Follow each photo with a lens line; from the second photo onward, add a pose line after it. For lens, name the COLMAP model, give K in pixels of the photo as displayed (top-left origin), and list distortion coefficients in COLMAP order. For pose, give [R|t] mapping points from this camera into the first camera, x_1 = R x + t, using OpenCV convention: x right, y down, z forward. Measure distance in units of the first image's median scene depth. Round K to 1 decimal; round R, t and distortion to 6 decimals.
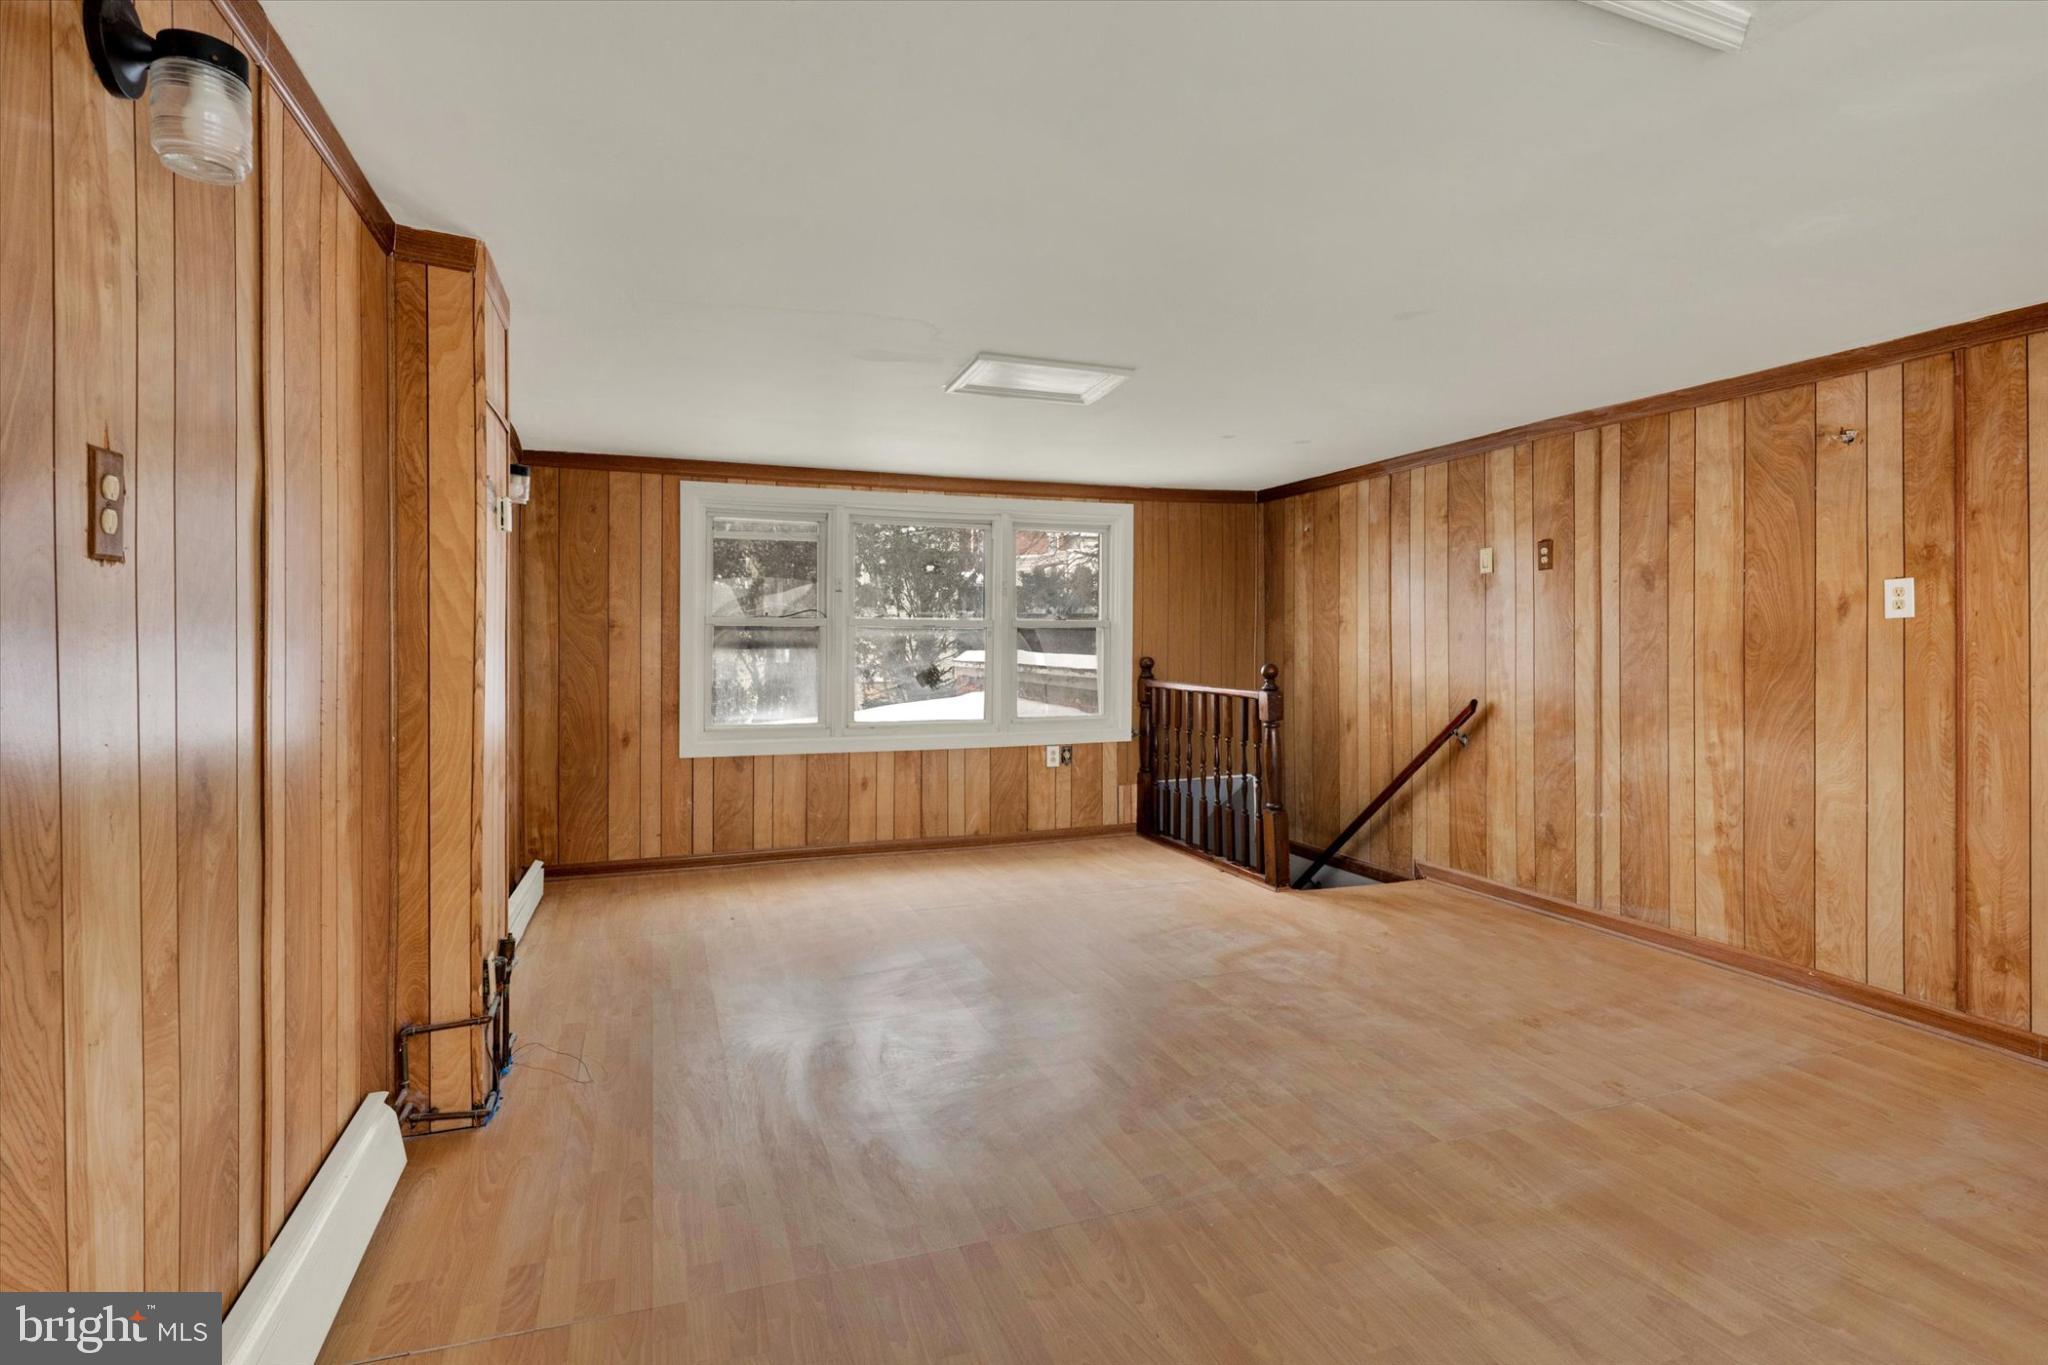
lens RADIAL K [[1006.4, 0, 1012.9], [0, 1006.4, 642.8], [0, 0, 1]] dist [0.005208, -0.000526]
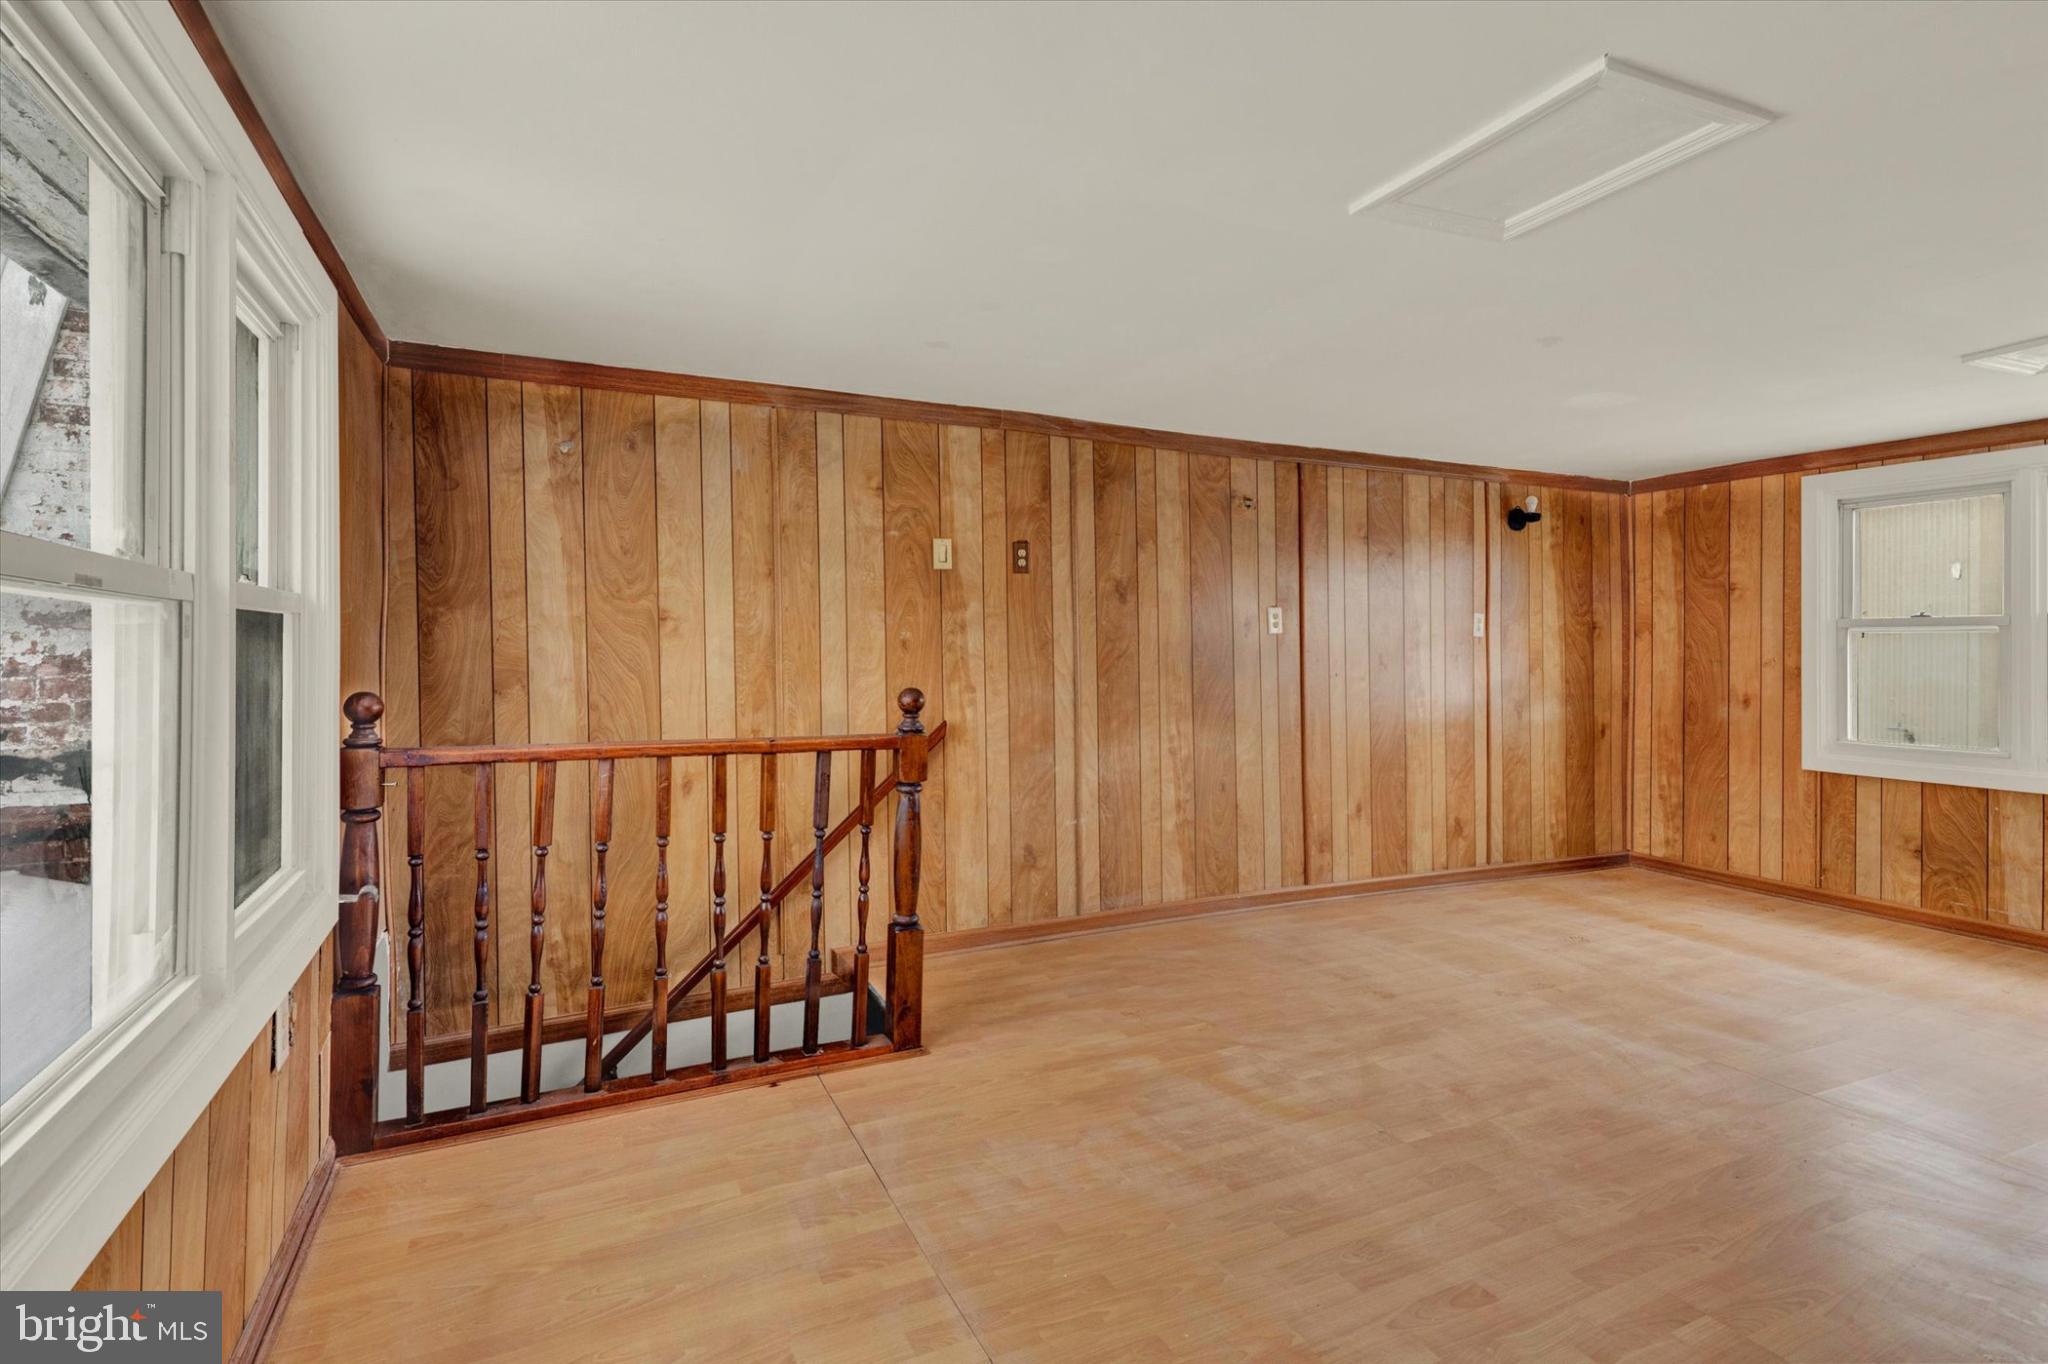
lens RADIAL K [[1004.5, 0, 1016.8], [0, 1004.5, 654.6], [0, 0, 1]] dist [0.001175, -0.000291]
pose [[-0.091991, -0.005488, 0.995745, -0.430689], [0.001792, 0.999982, 0.005677, -0.002936], [-0.995758, 0.002306, -0.091980, 1.189580]]
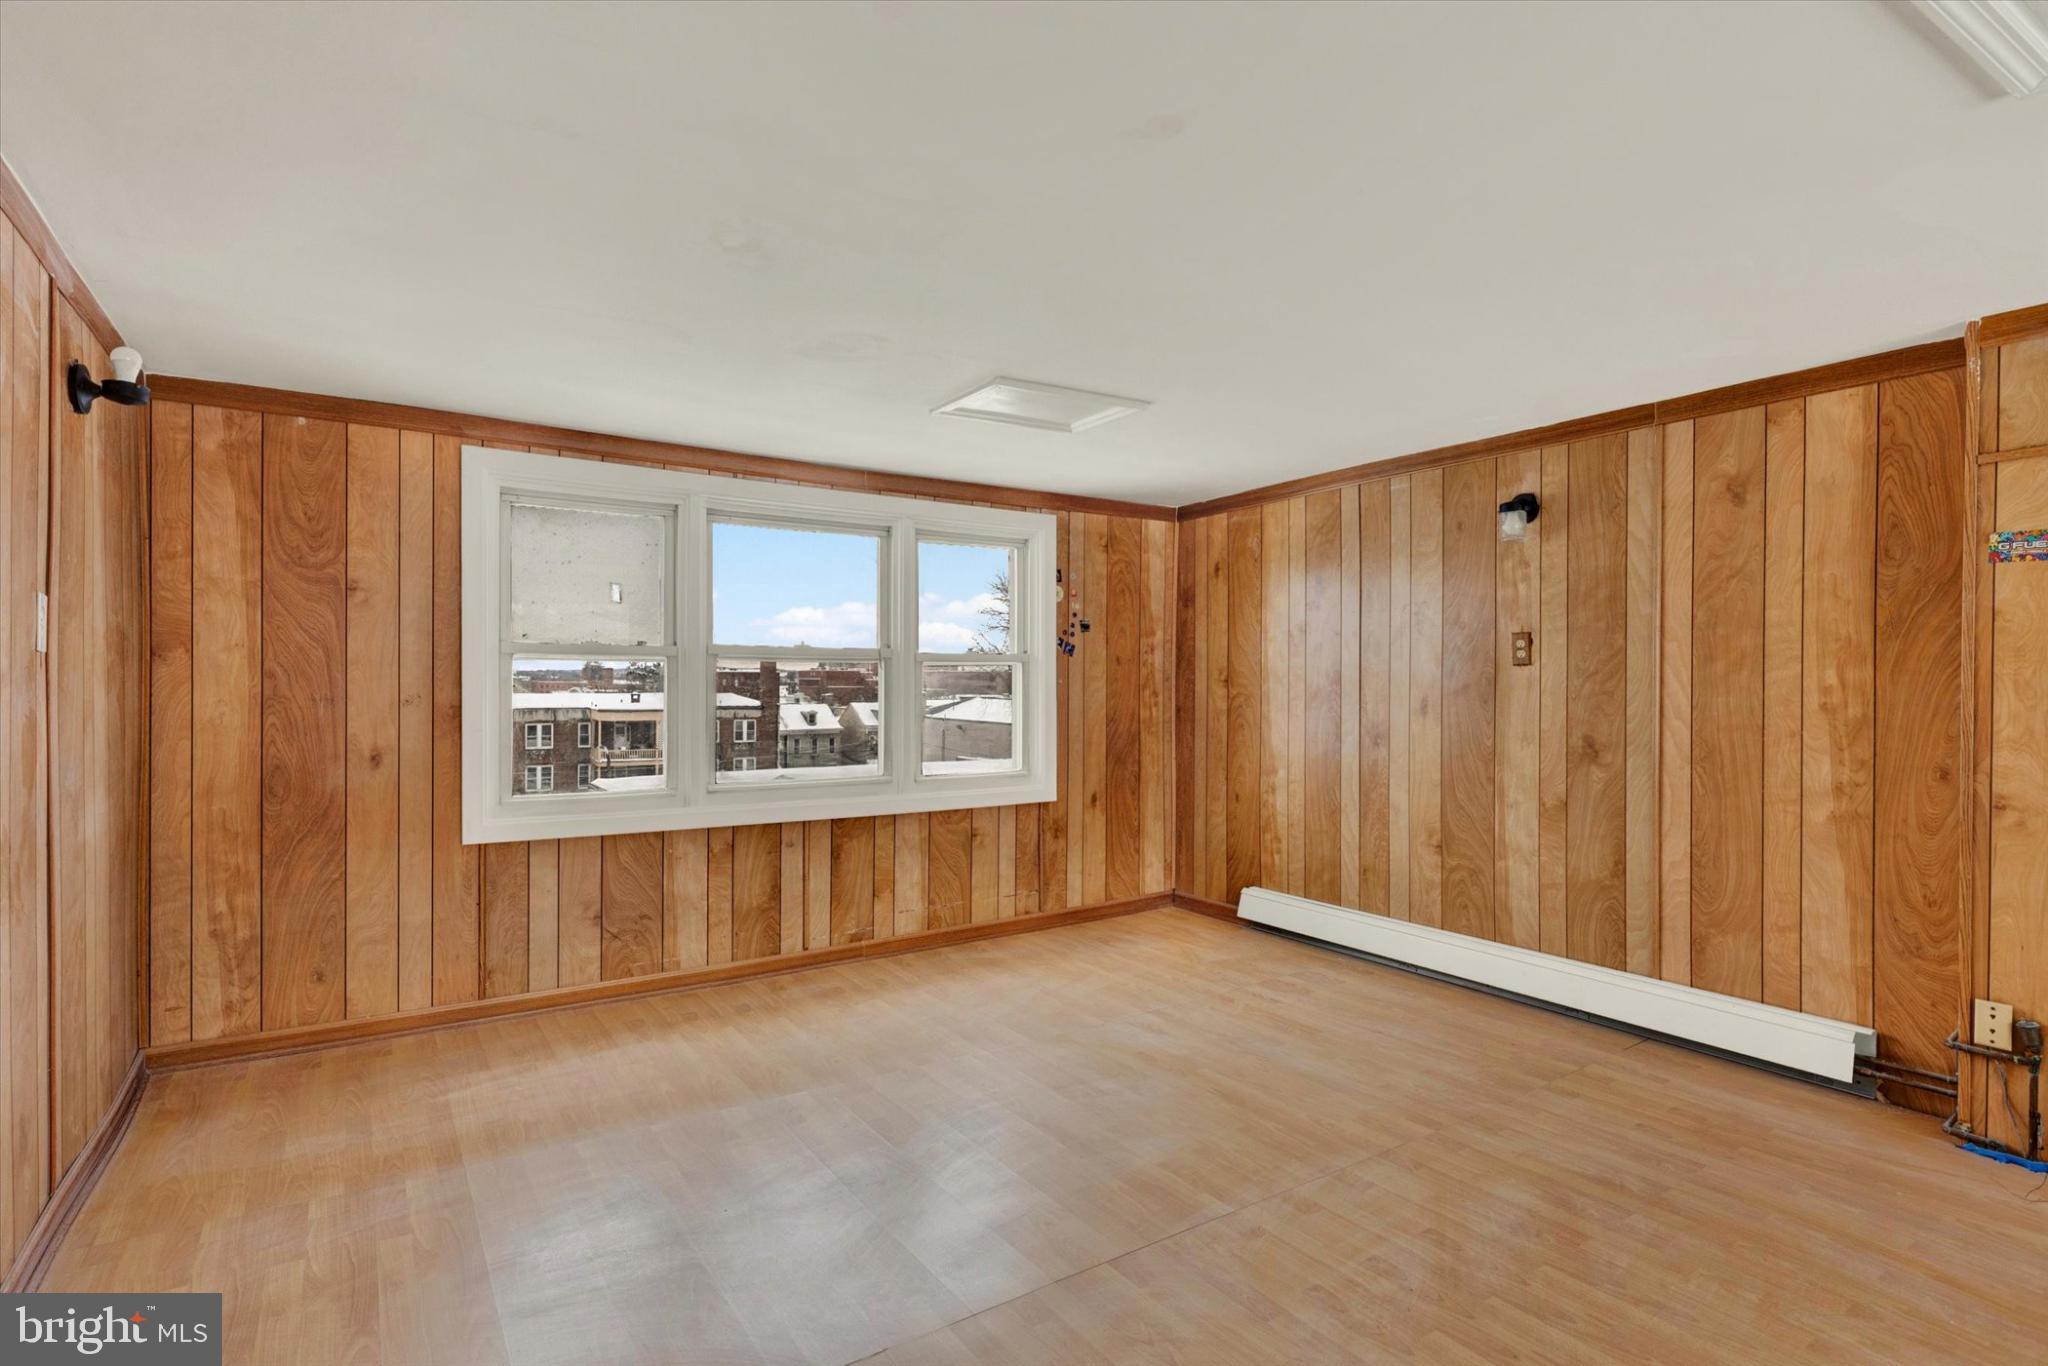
lens RADIAL K [[1007.2, 0, 1027.0], [0, 1007.2, 673.3], [0, 0, 1]] dist [0.000327, -0.000598]
pose [[-0.970023, -0.006539, -0.242926, 0.431935], [-0.005943, 0.999977, -0.003189, -0.007470], [0.242941, -0.001650, -0.970040, 1.117643]]
